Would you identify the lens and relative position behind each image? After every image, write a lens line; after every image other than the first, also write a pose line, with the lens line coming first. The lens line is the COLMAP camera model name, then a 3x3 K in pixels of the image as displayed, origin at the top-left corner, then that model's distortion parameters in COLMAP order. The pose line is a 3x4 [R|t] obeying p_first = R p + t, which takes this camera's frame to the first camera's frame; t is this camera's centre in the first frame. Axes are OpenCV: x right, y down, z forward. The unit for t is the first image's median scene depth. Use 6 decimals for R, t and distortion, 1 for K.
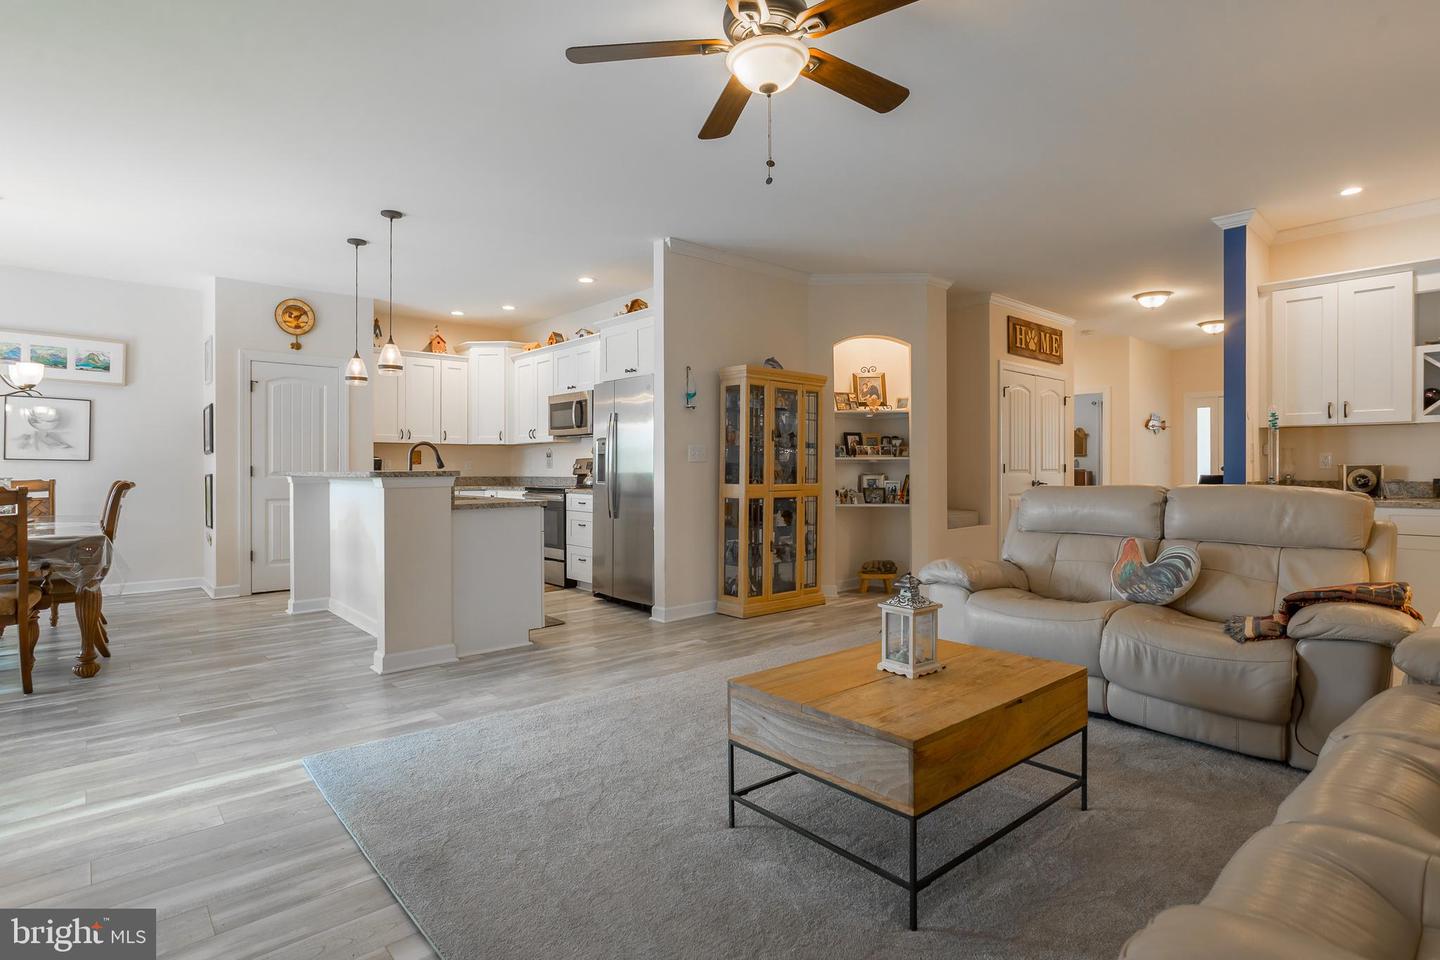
lens RADIAL K [[711.1, 0, 633.6], [0, 711.1, 470.8], [0, 0, 1]] dist [-0.020968, 0.012159]
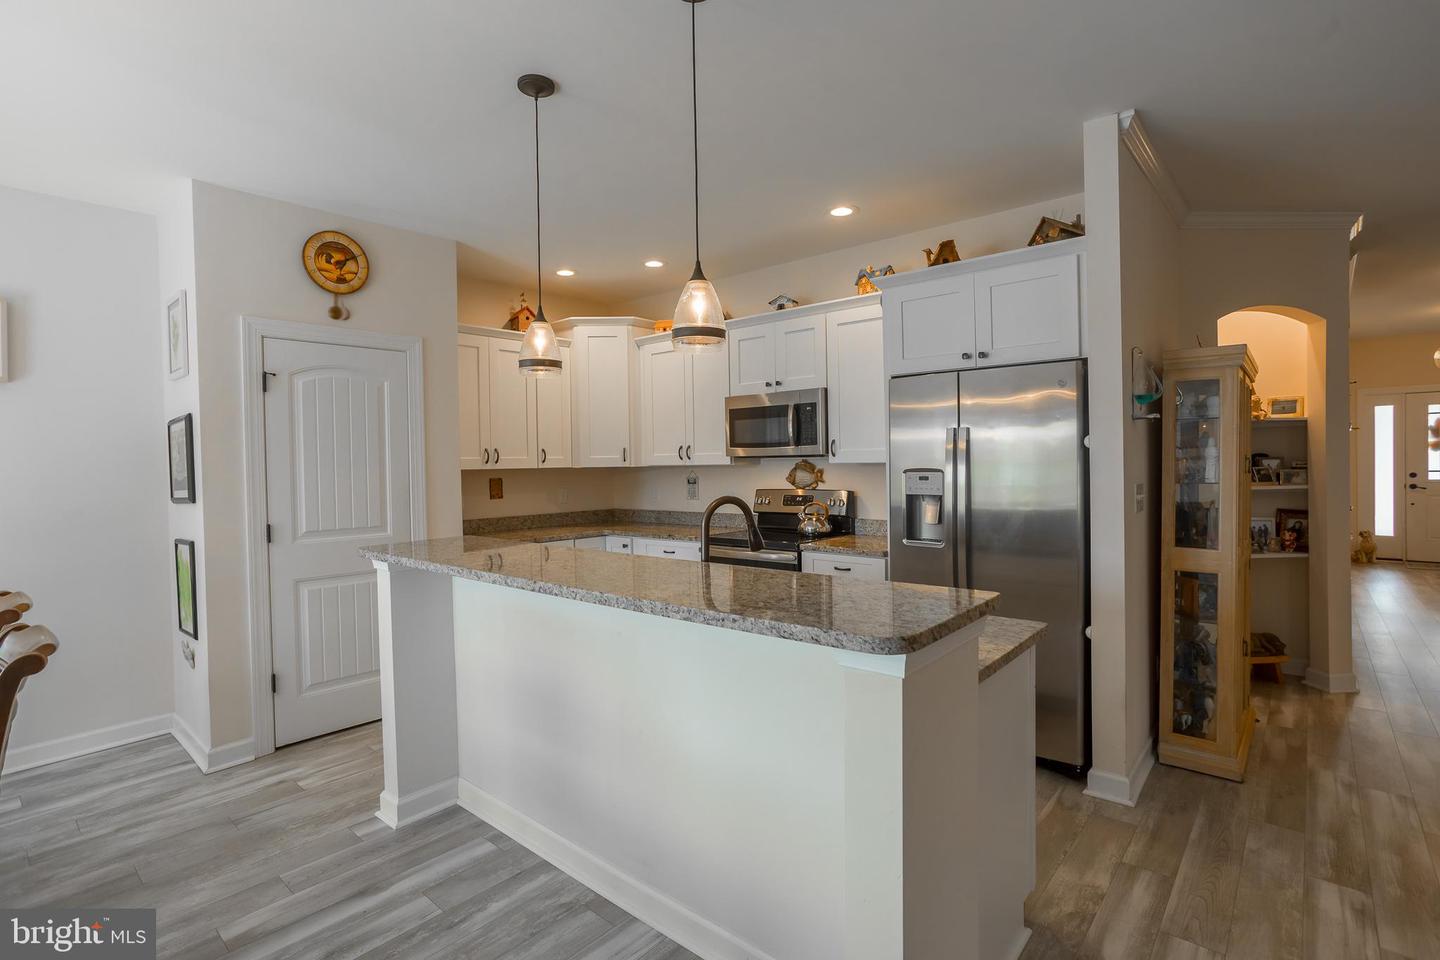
lens RADIAL K [[688.7, 0, 668.1], [0, 688.7, 475.6], [0, 0, 1]] dist [-0.015083, 0.002111]
pose [[0.988420, -0.020836, 0.150308, -0.301373], [0.018918, 0.999720, 0.014185, -0.046108], [-0.150562, -0.011177, 0.988537, 0.405913]]
